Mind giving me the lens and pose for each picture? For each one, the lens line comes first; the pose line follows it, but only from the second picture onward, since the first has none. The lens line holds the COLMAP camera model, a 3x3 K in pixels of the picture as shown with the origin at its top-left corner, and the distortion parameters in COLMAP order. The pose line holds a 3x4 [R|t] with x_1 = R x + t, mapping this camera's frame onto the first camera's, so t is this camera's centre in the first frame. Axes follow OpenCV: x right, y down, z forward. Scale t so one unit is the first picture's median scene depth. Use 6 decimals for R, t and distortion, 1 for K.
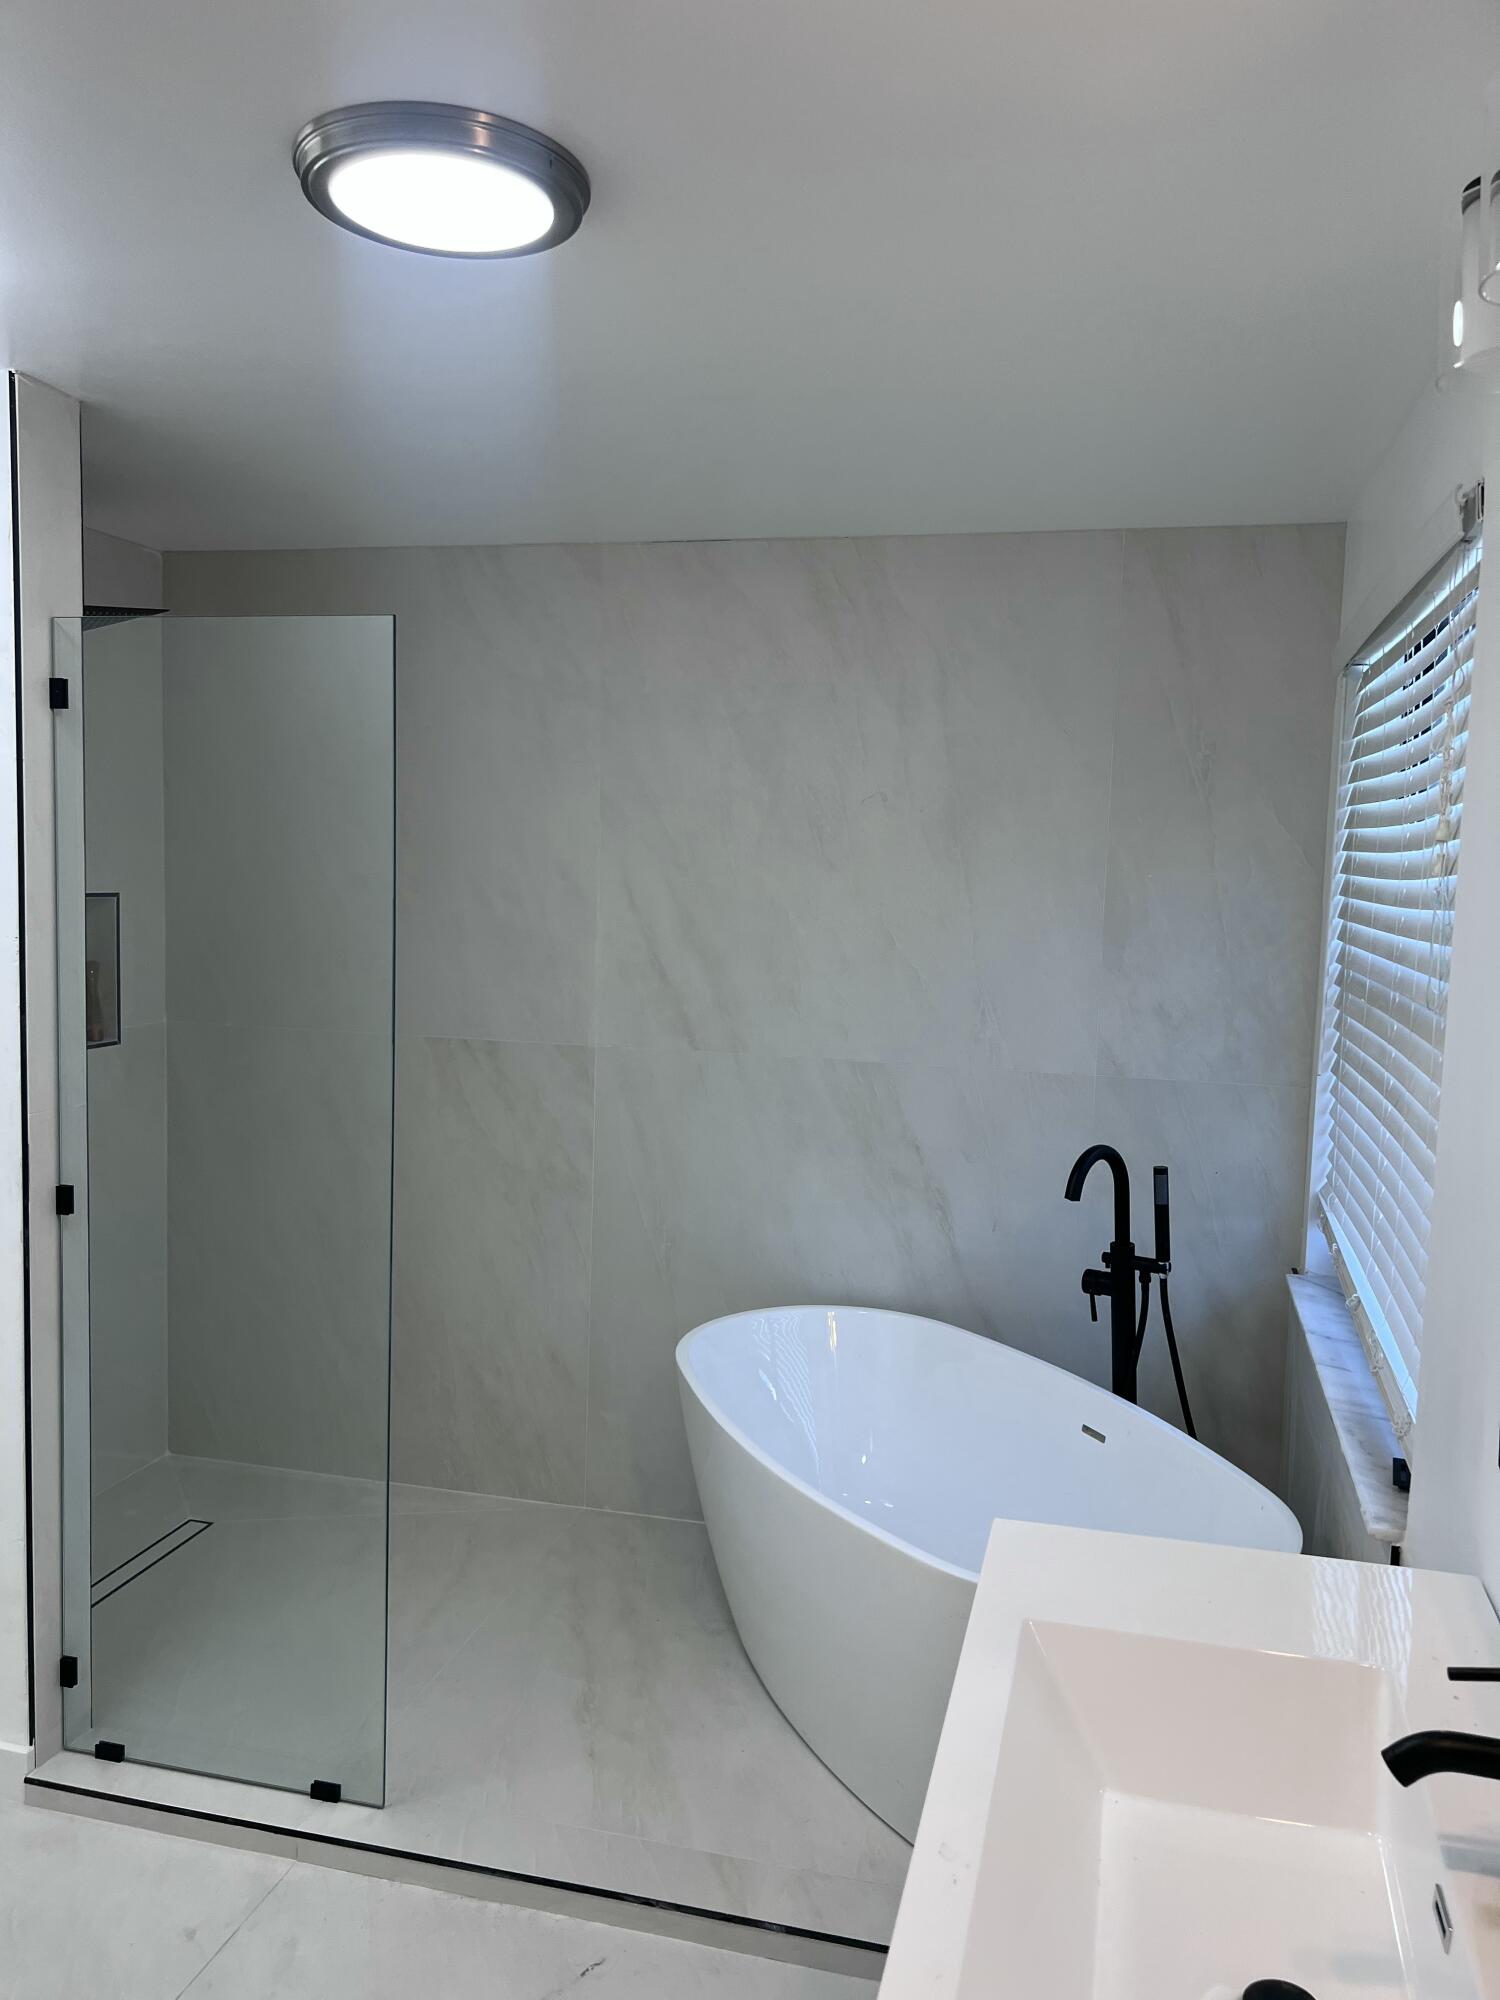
lens RADIAL K [[1524.8, 0, 750.0], [0, 1524.8, 1000.0], [0, 0, 1]] dist [0.066592, -0.079392]
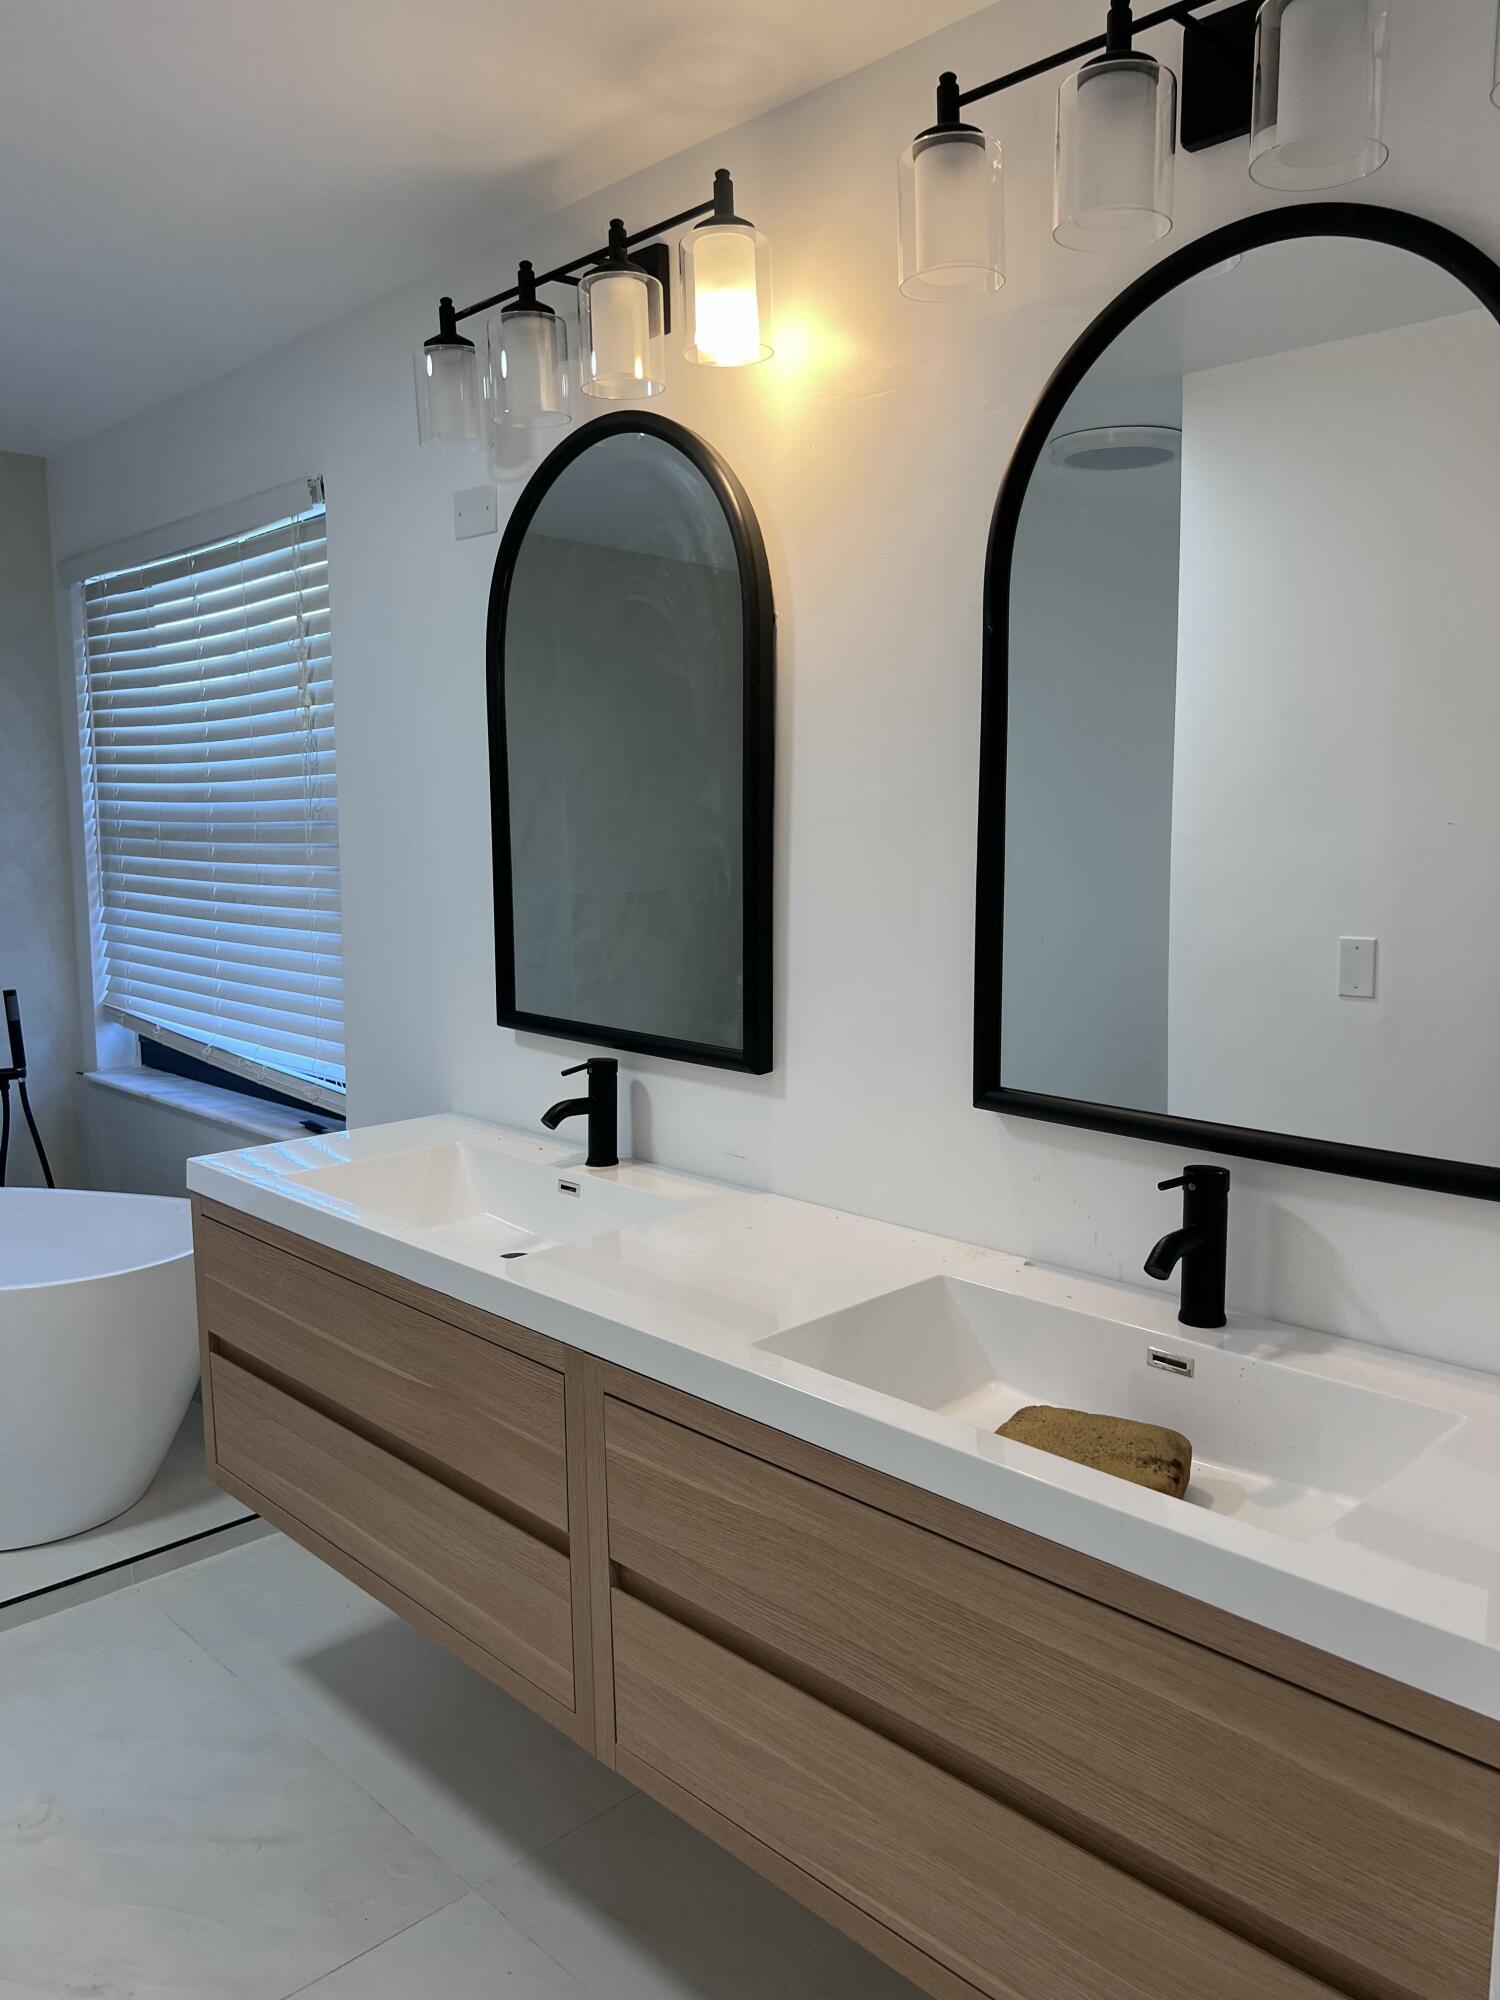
lens RADIAL K [[1524.8, 0, 750.0], [0, 1524.8, 1000.0], [0, 0, 1]] dist [0.066592, -0.079392]
pose [[0.532325, -0.137267, 0.835337, -0.402522], [0.099439, 0.990074, 0.099326, 0.050523], [-0.840680, 0.030192, 0.540690, -0.129876]]
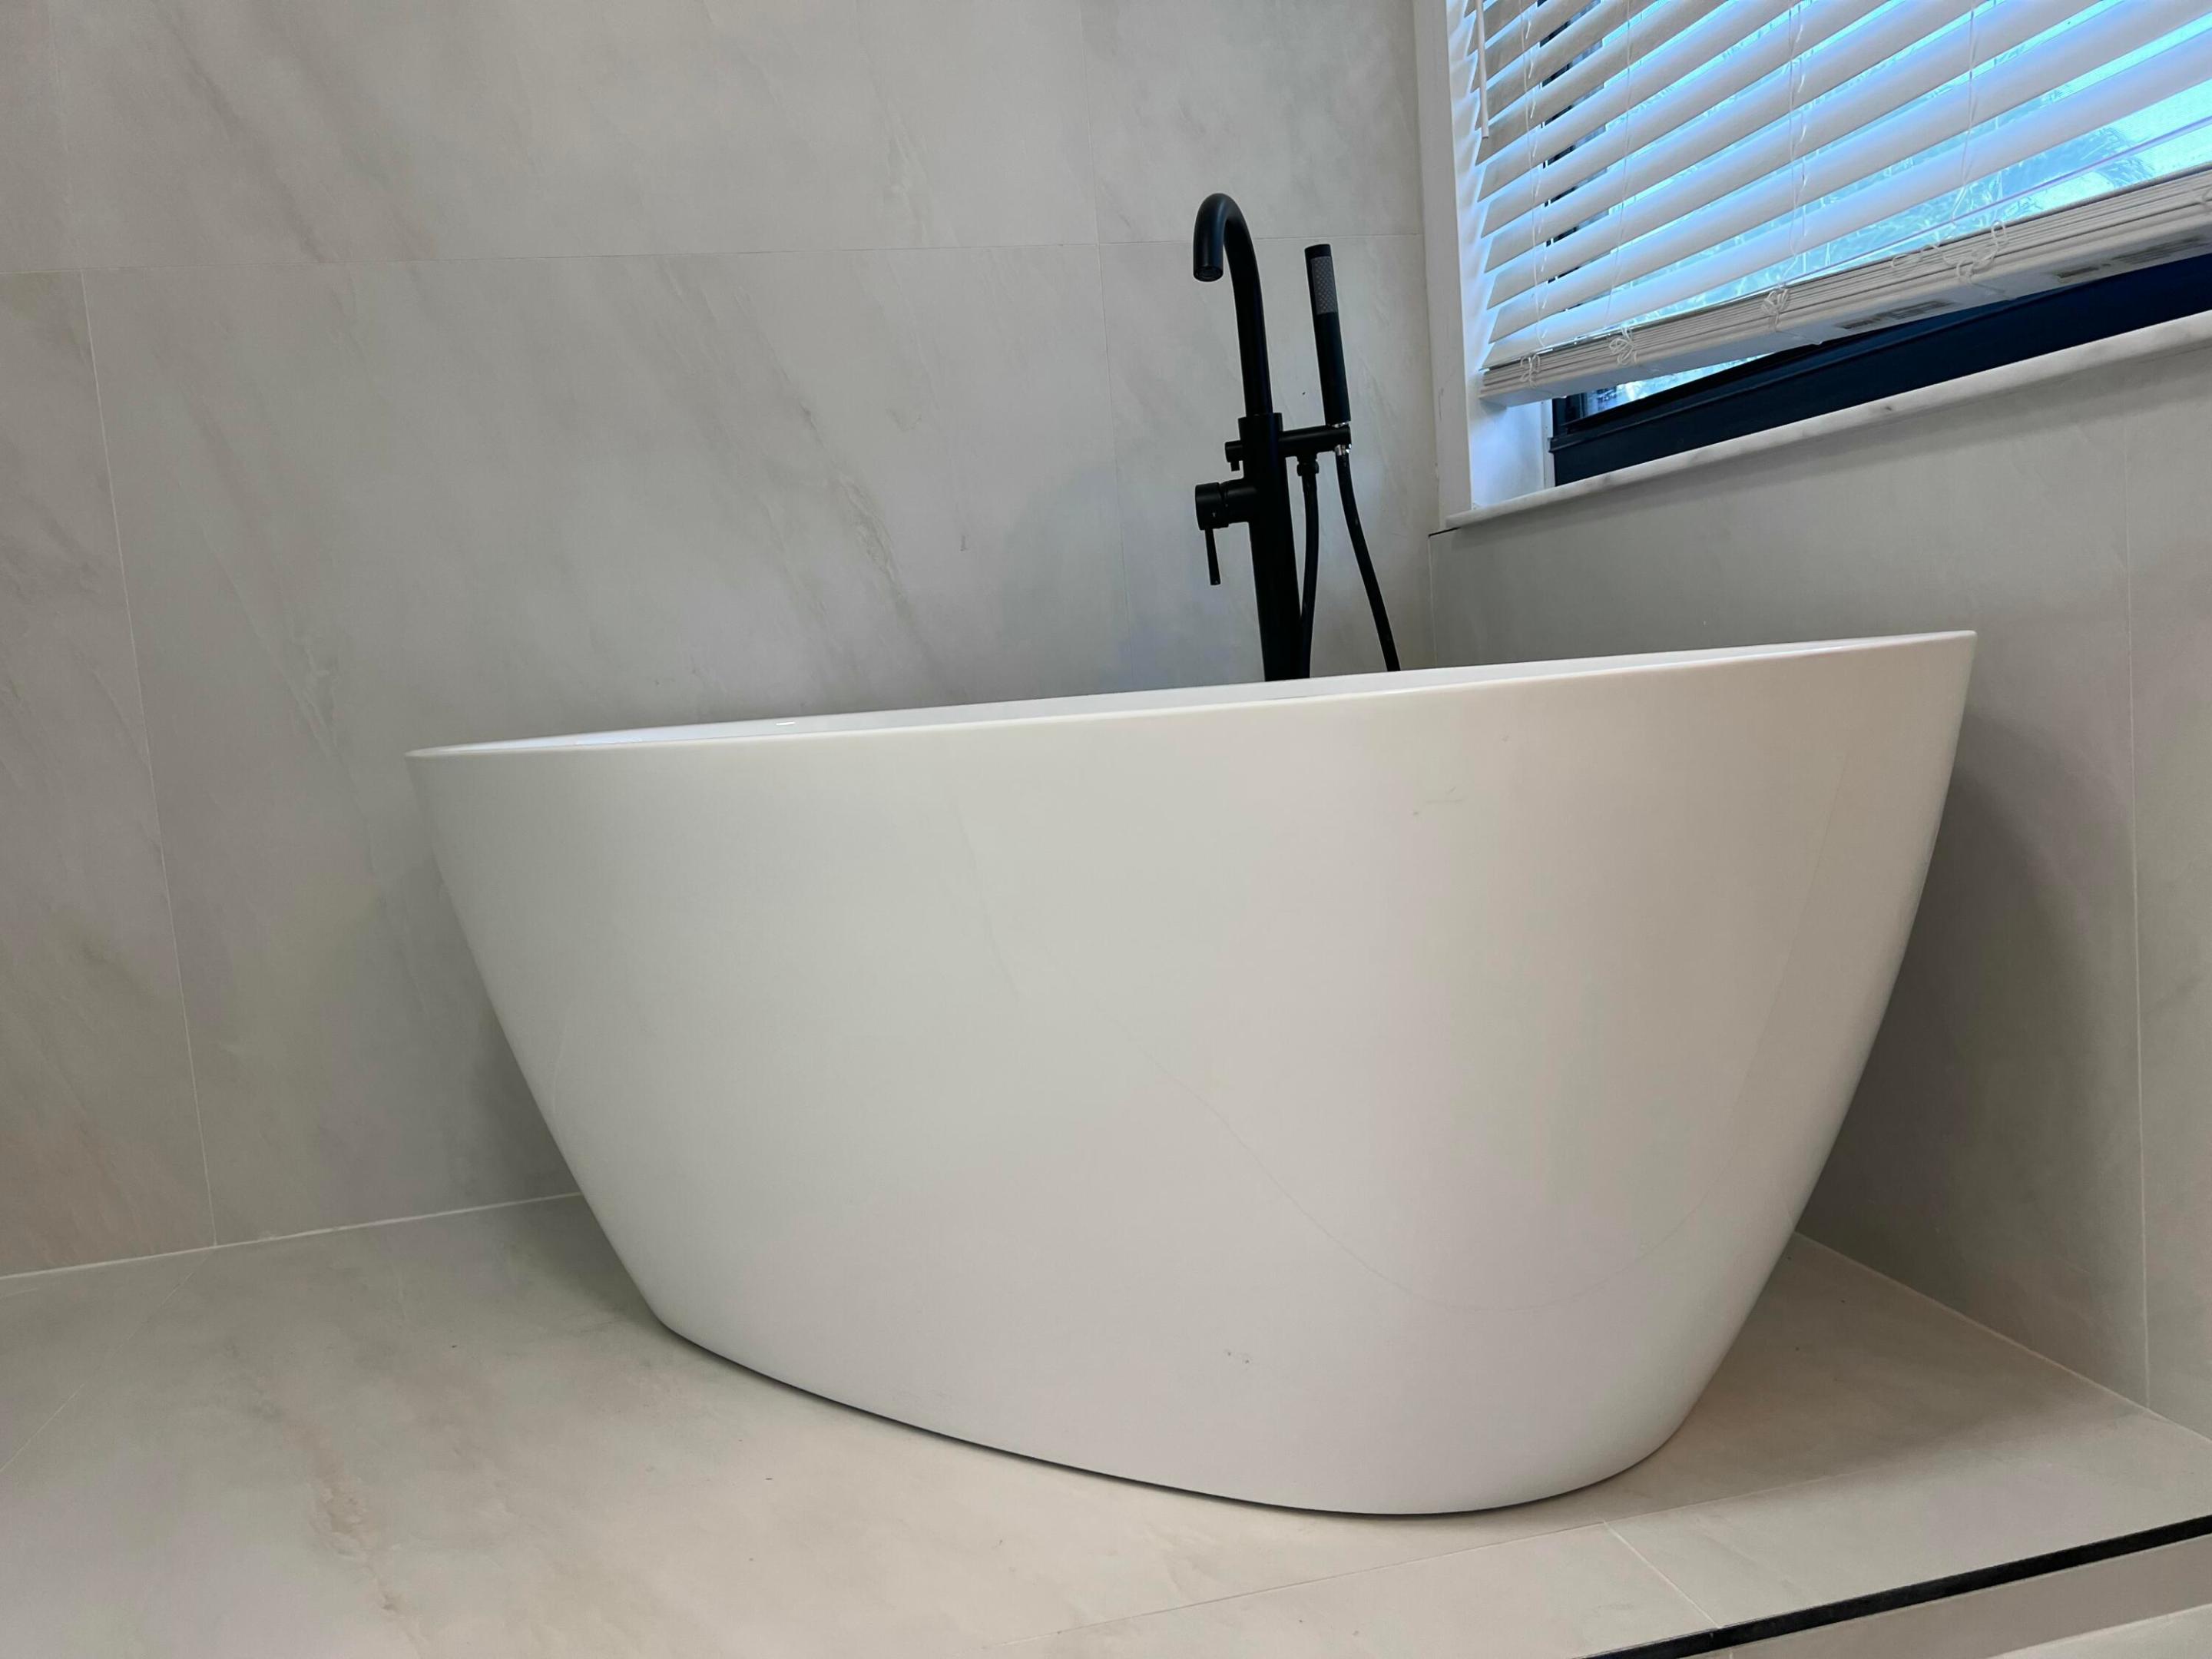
lens RADIAL K [[1686.4, 0, 1113.1], [0, 1686.4, 855.3], [0, 0, 1]] dist [0.066592, -0.079392]
pose [[0.888003, -0.145680, 0.436152, -0.086918], [0.146464, 0.988697, 0.032035, 0.273378], [-0.435889, 0.035433, 0.899303, 0.458773]]
